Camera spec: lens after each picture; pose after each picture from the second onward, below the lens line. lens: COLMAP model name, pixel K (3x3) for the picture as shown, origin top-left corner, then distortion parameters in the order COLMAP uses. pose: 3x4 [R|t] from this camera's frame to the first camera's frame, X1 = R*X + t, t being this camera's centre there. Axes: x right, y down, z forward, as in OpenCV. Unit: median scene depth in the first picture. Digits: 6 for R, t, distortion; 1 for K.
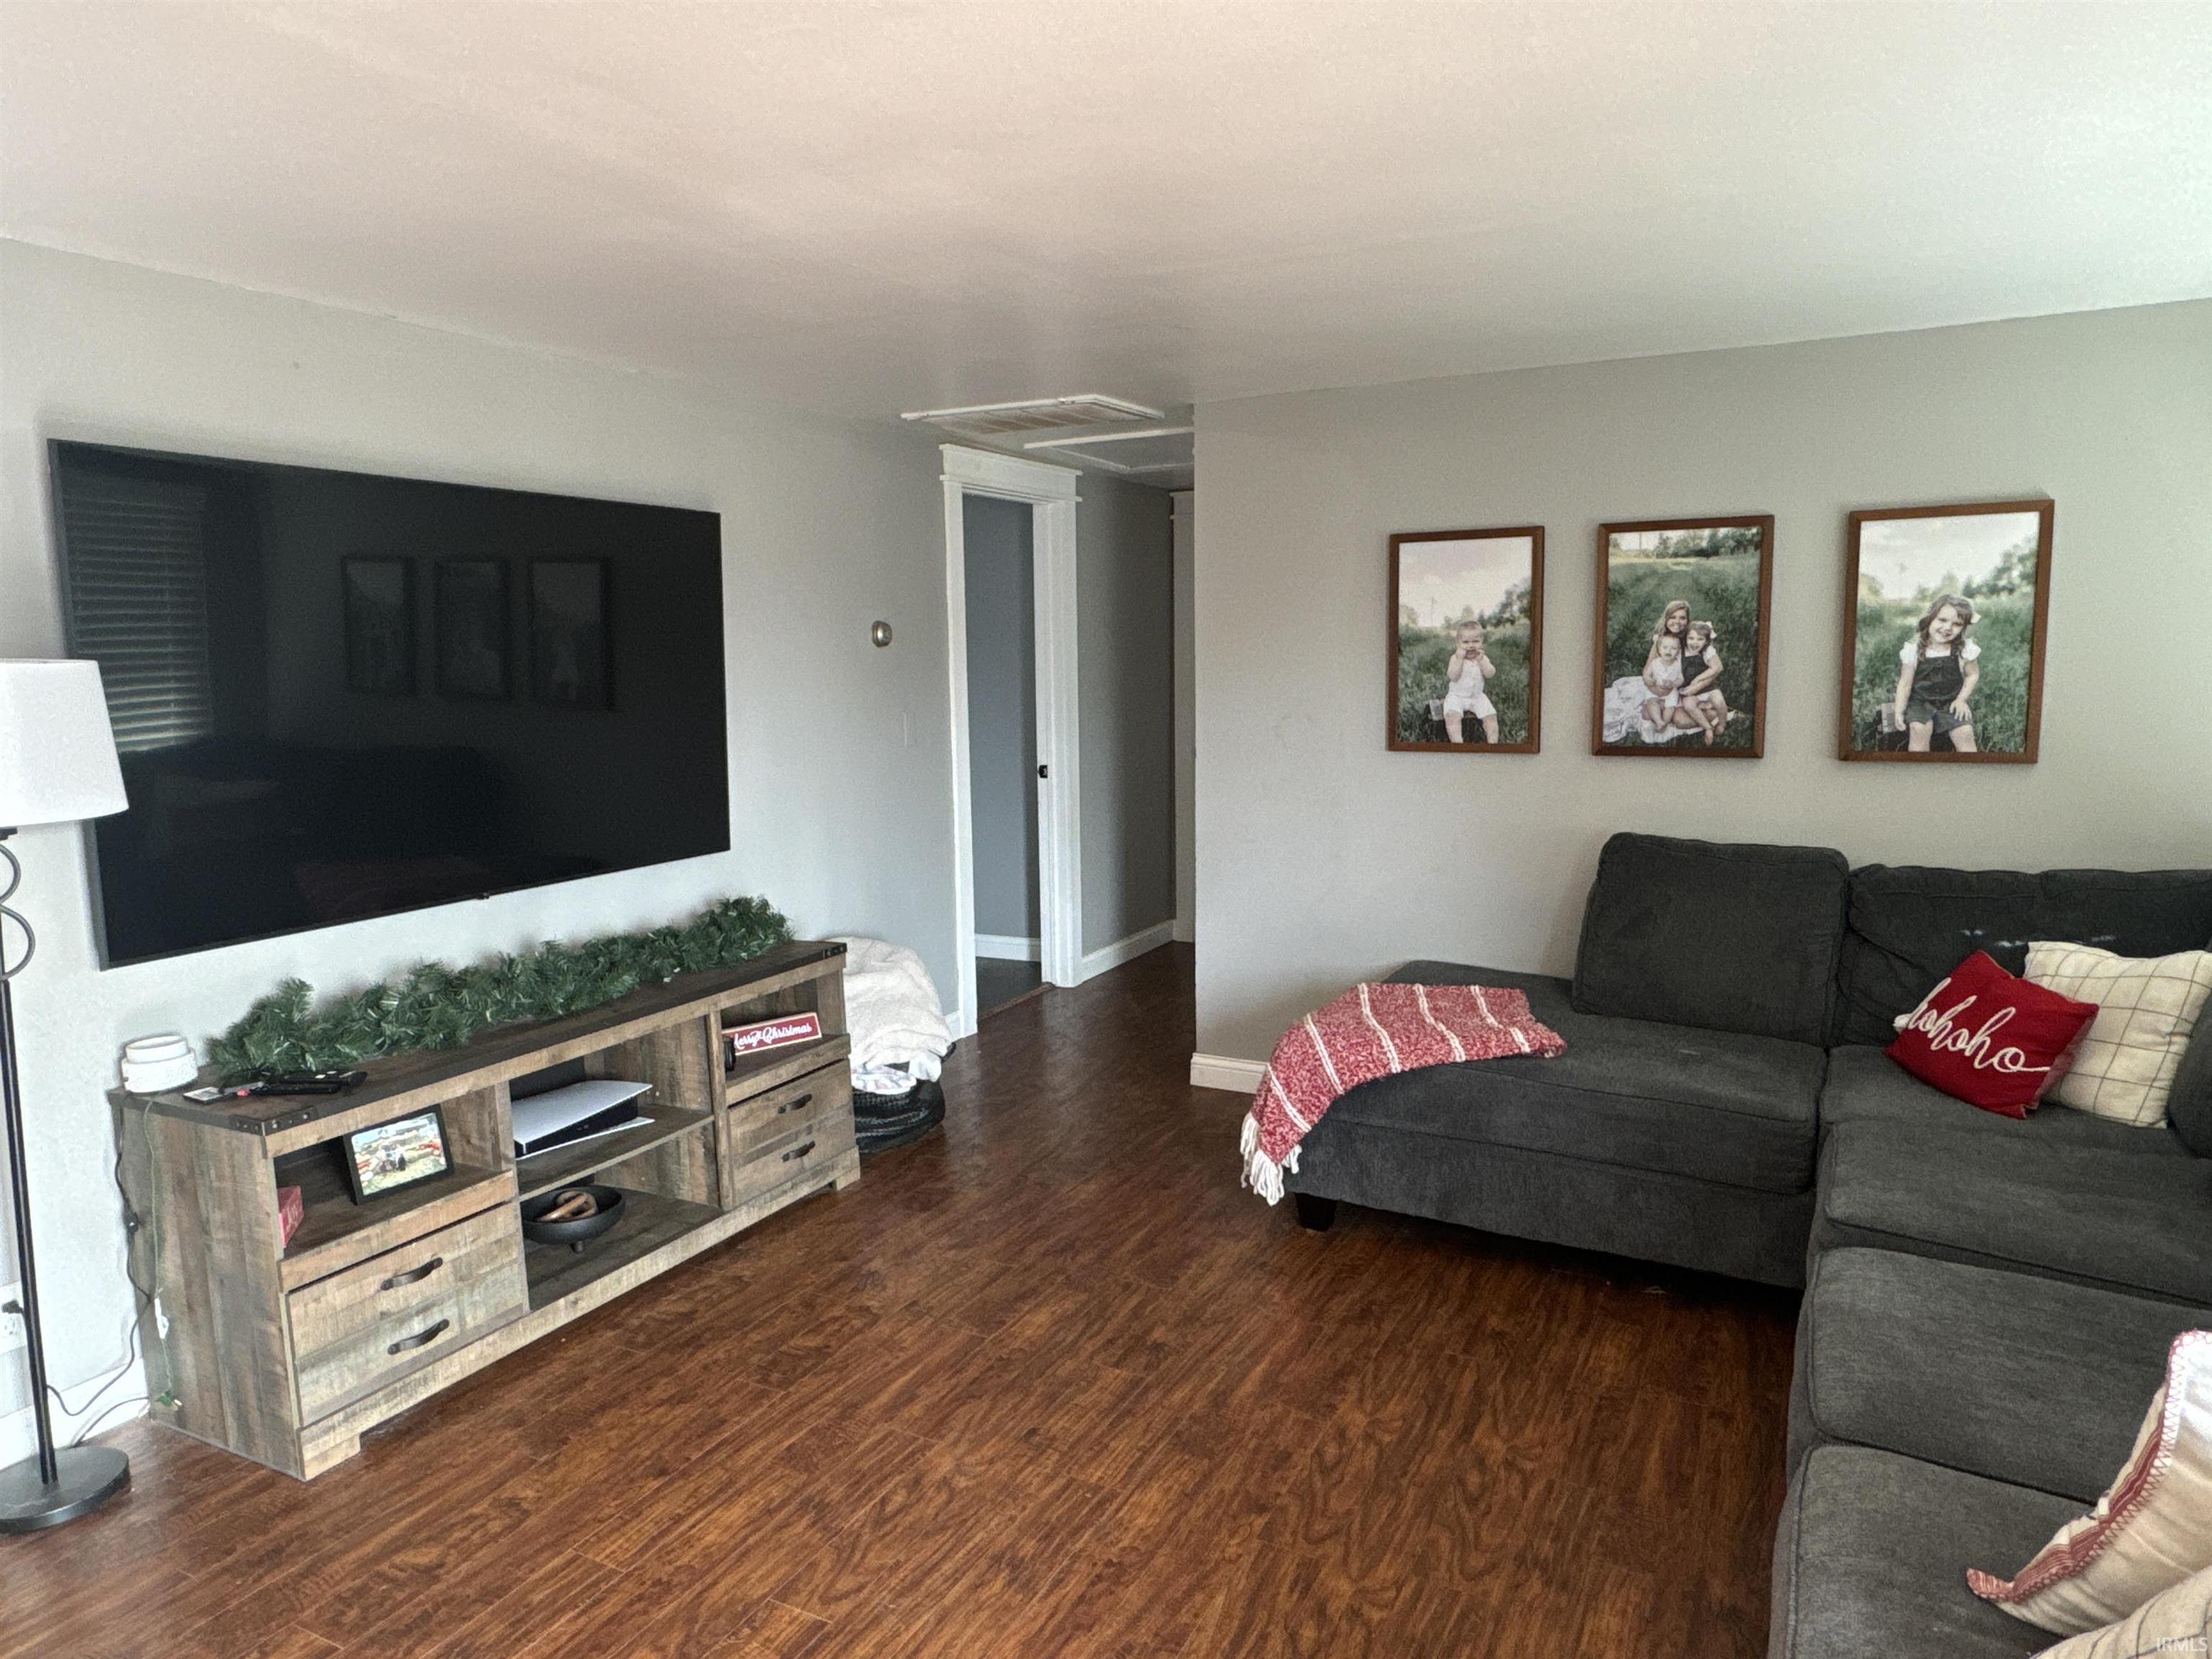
lens RADIAL K [[1430.8, 0, 1100.6], [0, 1430.8, 832.0], [0, 0, 1]] dist [0.004855, 0.004442]
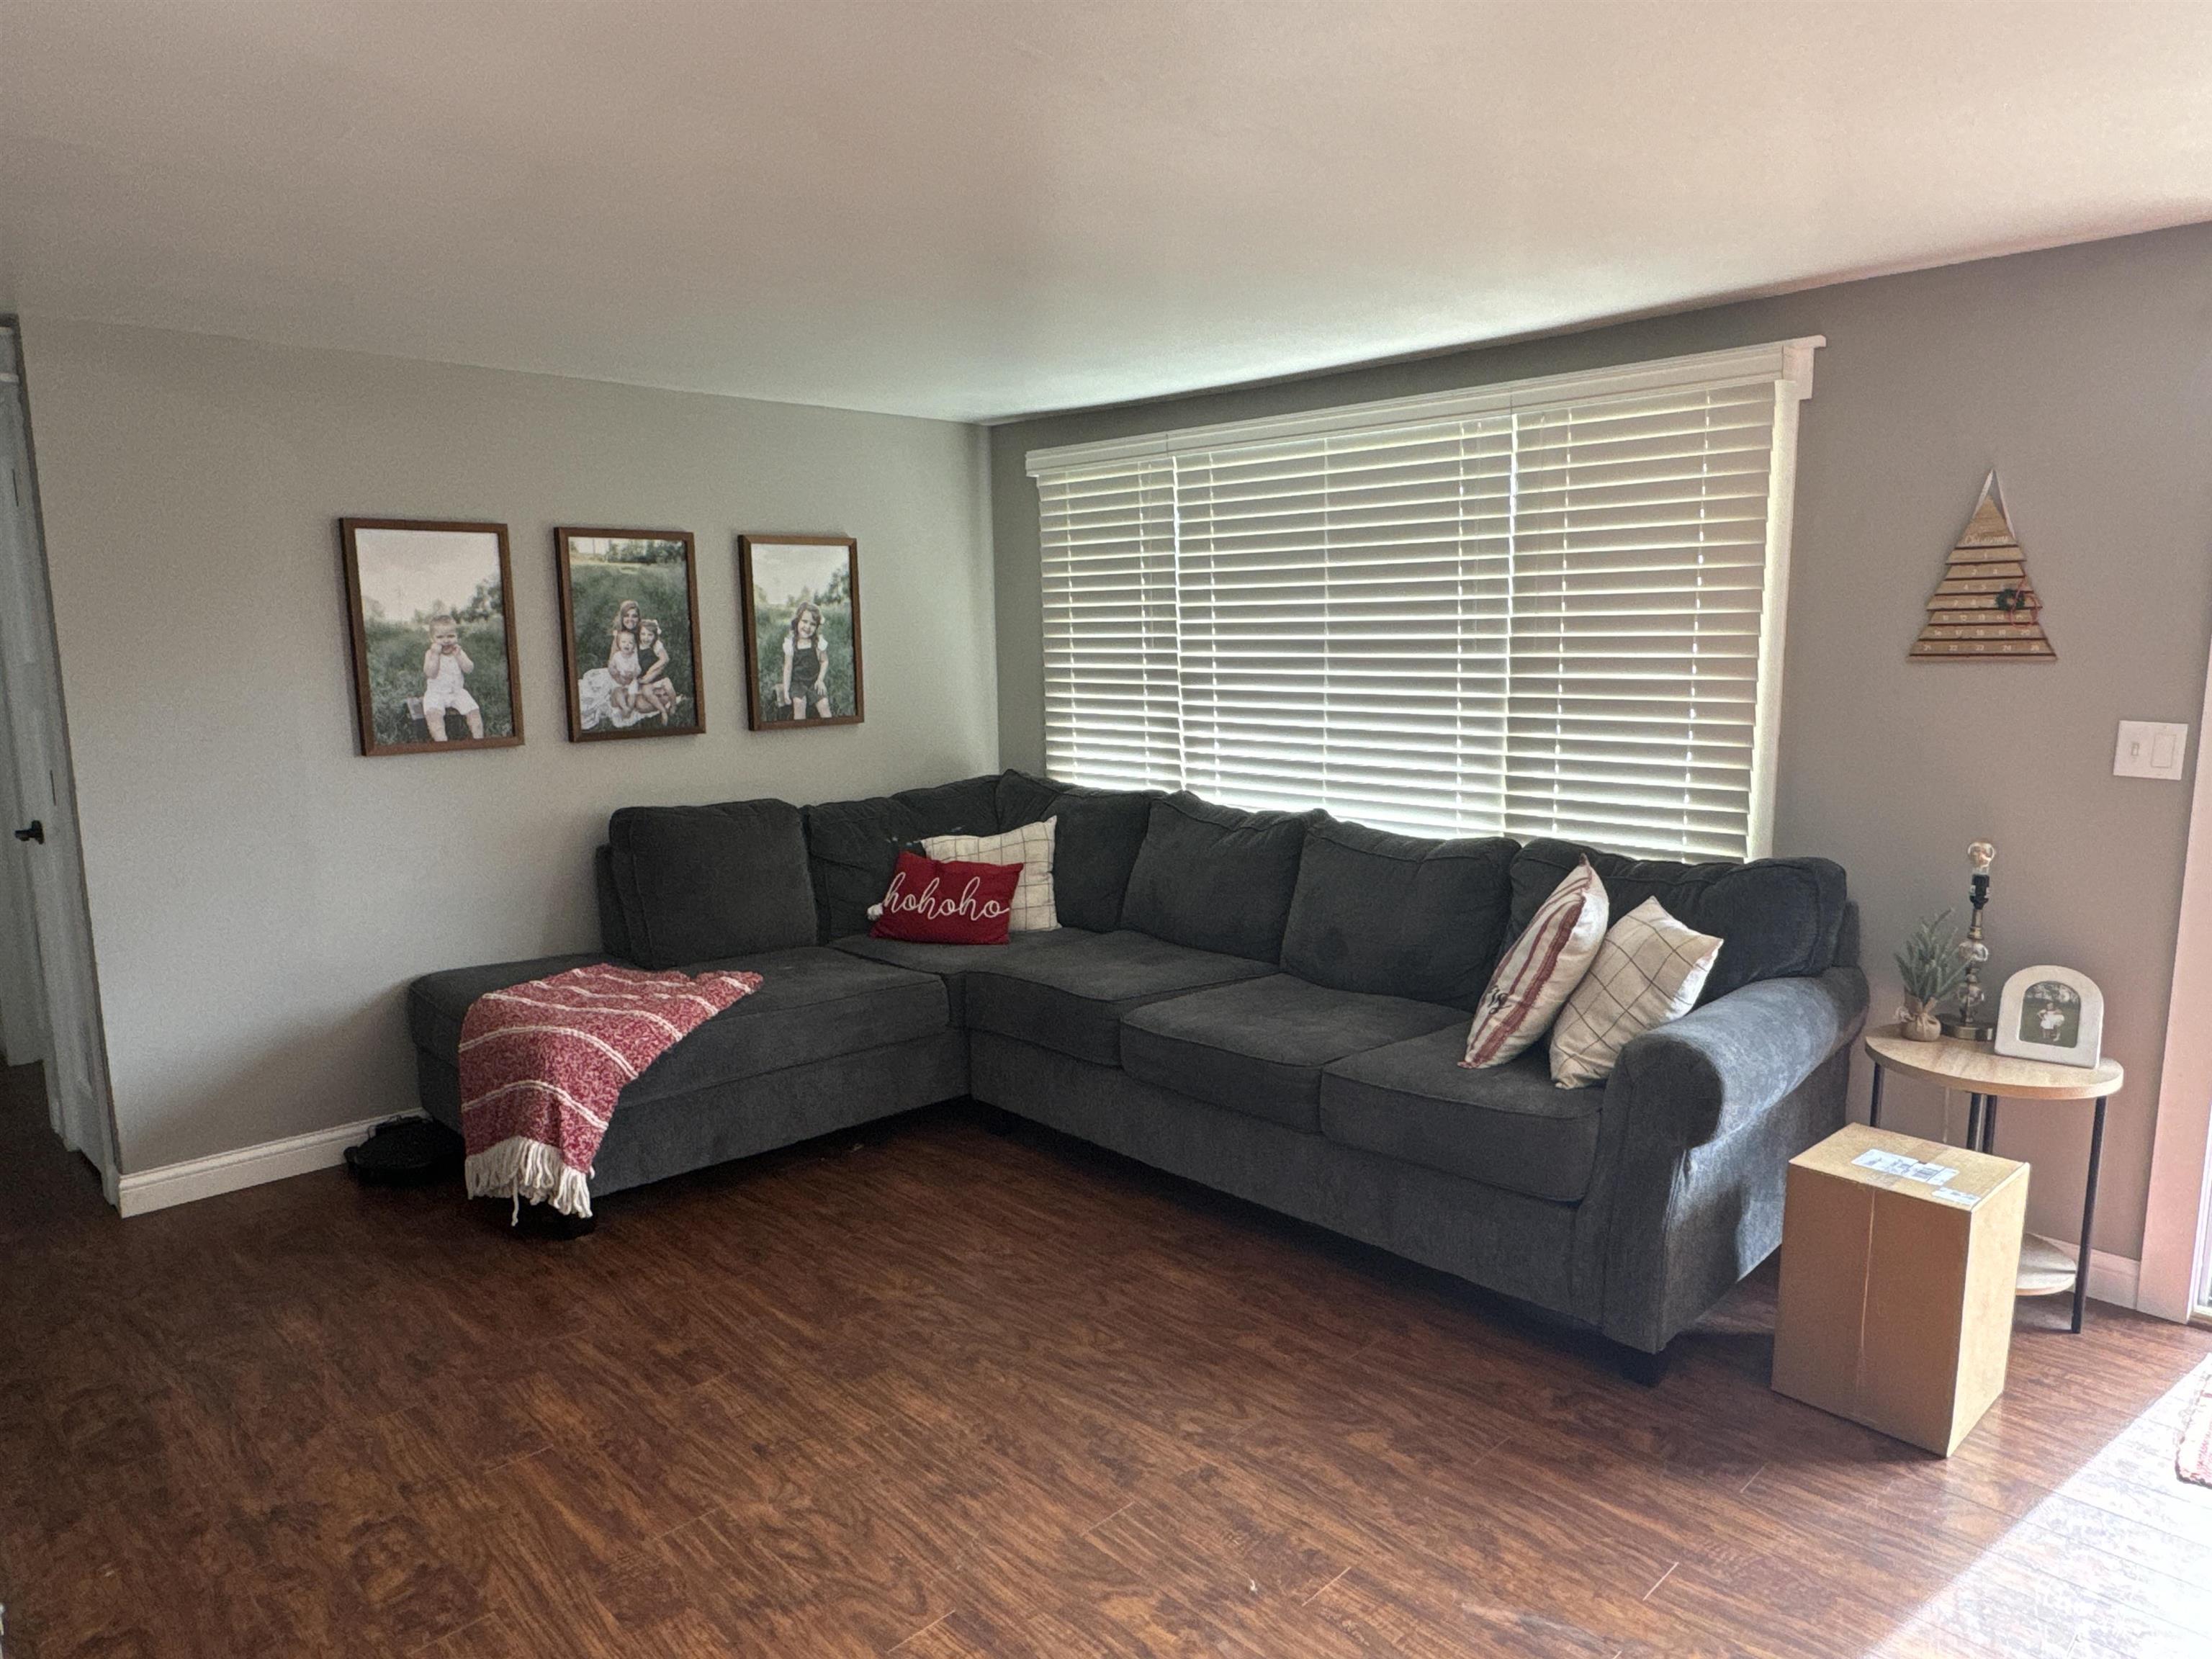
lens RADIAL K [[1430.8, 0, 1097.6], [0, 1430.8, 836.8], [0, 0, 1]] dist [0.004855, 0.004442]
pose [[0.305104, -0.128187, 0.943652, -0.582921], [0.129312, 0.987298, 0.092307, -0.033368], [-0.943499, 0.093863, 0.317805, 0.305577]]
